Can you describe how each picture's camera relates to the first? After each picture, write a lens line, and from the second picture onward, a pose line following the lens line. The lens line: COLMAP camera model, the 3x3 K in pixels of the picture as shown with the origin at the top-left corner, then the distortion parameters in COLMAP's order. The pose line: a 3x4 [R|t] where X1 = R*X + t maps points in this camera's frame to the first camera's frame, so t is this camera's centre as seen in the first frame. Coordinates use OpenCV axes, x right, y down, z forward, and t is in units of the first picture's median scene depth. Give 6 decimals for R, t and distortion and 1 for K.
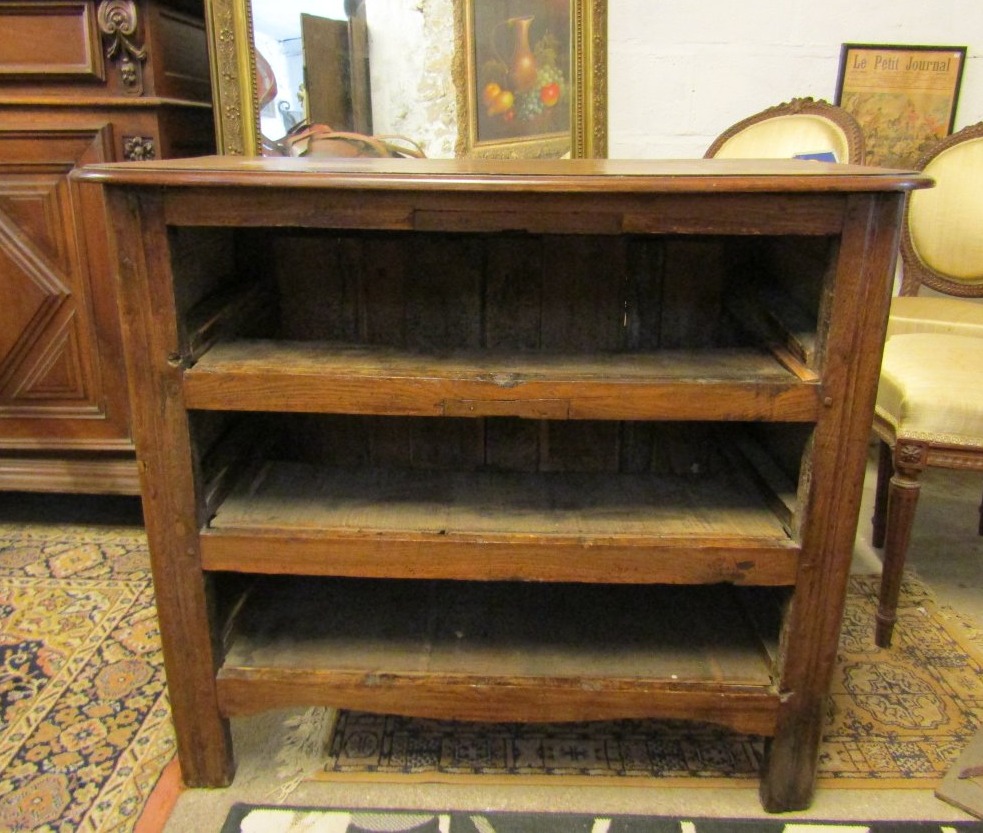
lens RADIAL K [[861.7, 0, 491.0], [0, 861.7, 374.2], [0, 0, 1]] dist [-0.003683, -0.005416]
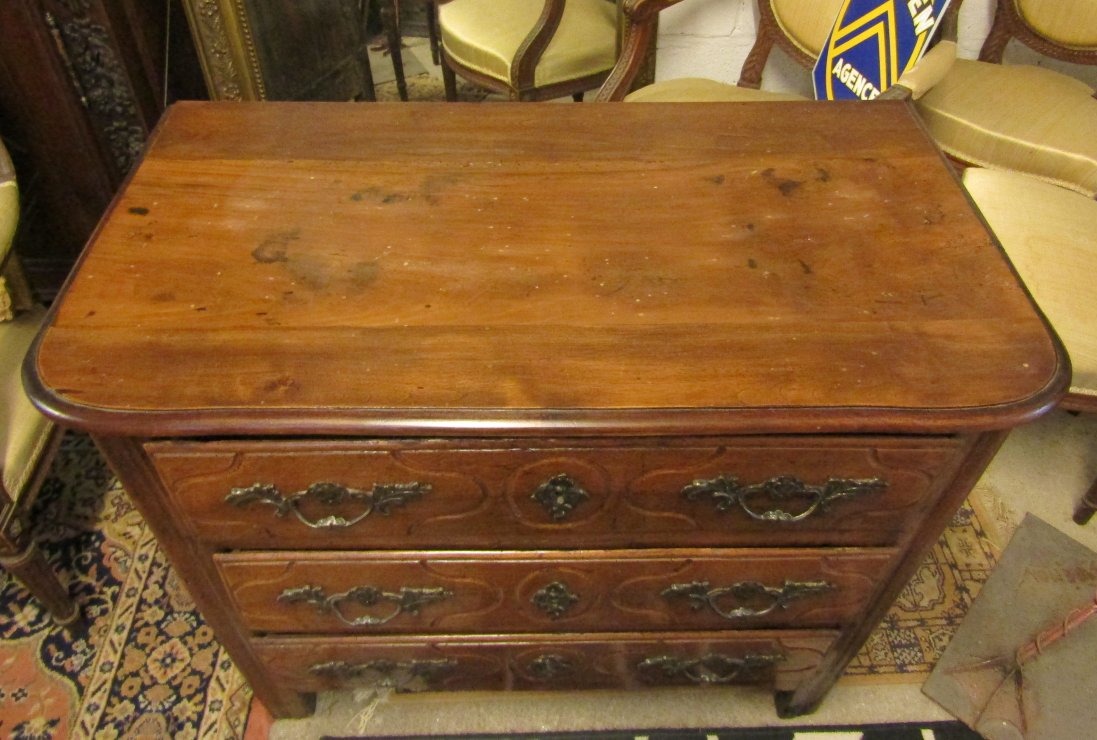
lens RADIAL K [[852.3, 0, 554.8], [0, 852.3, 289.8], [0, 0, 1]] dist [-0.016662, 0.007923]
pose [[0.998367, -0.019343, 0.053742, -0.031811], [-0.008624, 0.879076, 0.476604, -0.470987], [-0.056463, -0.476290, 0.877474, 0.234942]]
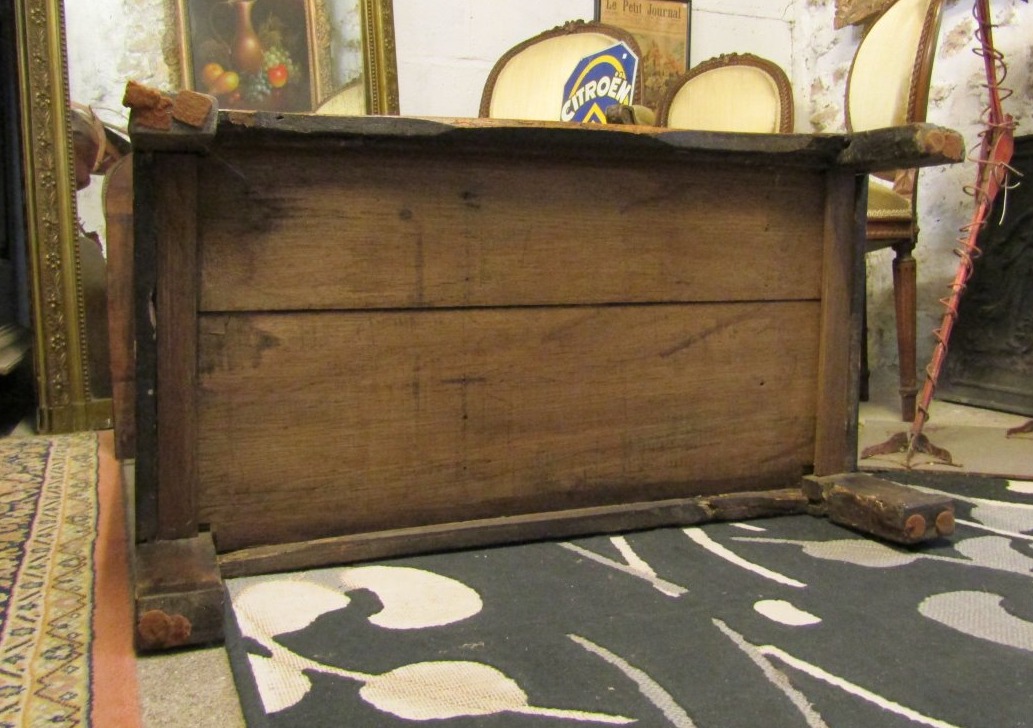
lens RADIAL K [[1000.7, 0, 540.5], [0, 1000.7, 310.3], [0, 0, 1]] dist [-0.020270, 0.000000]
pose [[0.909290, -0.036380, 0.414571, -0.331745], [0.126781, 0.973036, -0.192683, 0.421459], [-0.396383, 0.227764, 0.889384, -0.041070]]
